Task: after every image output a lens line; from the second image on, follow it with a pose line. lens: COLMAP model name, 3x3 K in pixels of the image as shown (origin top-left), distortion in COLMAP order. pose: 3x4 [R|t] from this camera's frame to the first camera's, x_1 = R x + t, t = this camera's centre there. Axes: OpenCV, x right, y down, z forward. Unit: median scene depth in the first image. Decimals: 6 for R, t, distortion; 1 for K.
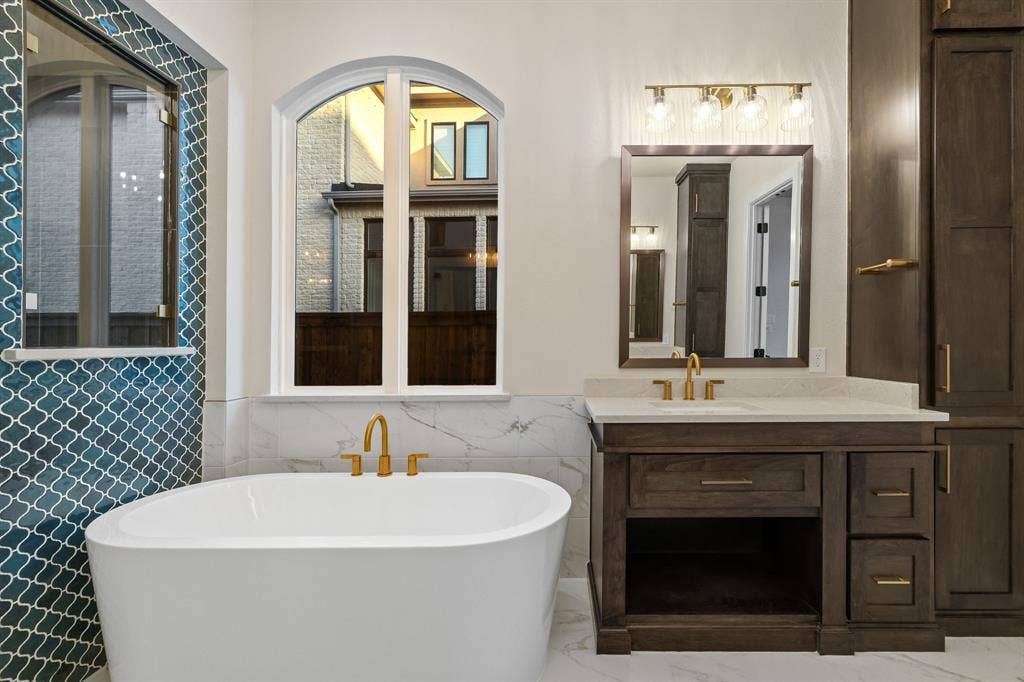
lens RADIAL K [[442.3, 0, 512.0], [0, 442.3, 341.0], [0, 0, 1]] dist [0.001847, 0.000155]
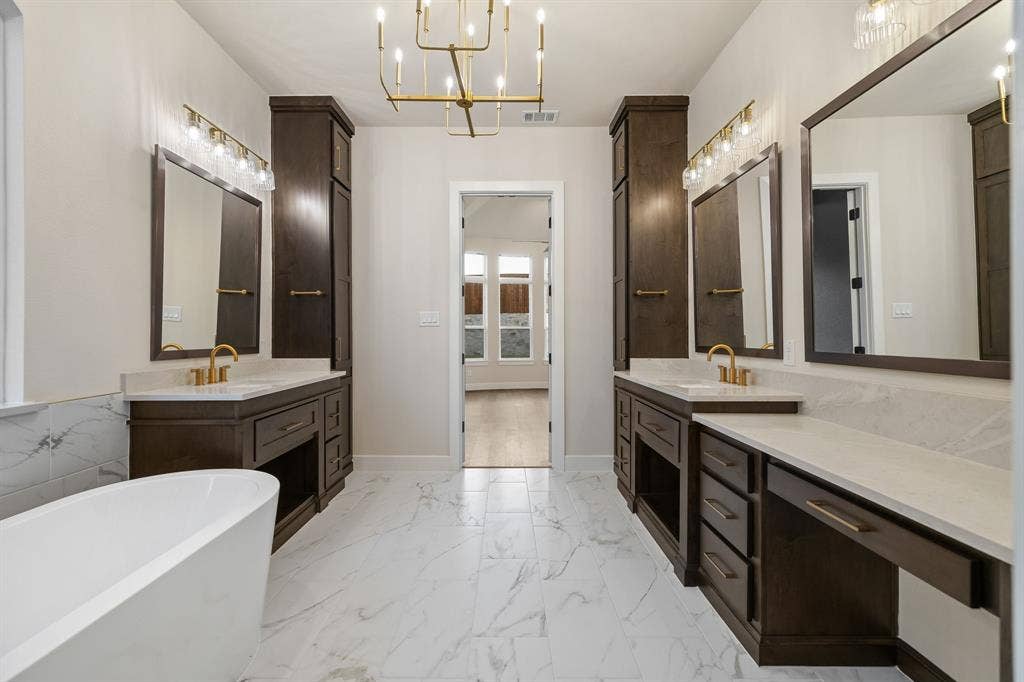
lens RADIAL K [[442.3, 0, 512.0], [0, 442.3, 341.0], [0, 0, 1]] dist [0.001847, 0.000155]
pose [[-0.010217, -0.008475, 0.999912, -0.789051], [-0.004152, 0.999956, 0.008433, 0.002886], [-0.999939, -0.004065, -0.010252, 0.183139]]
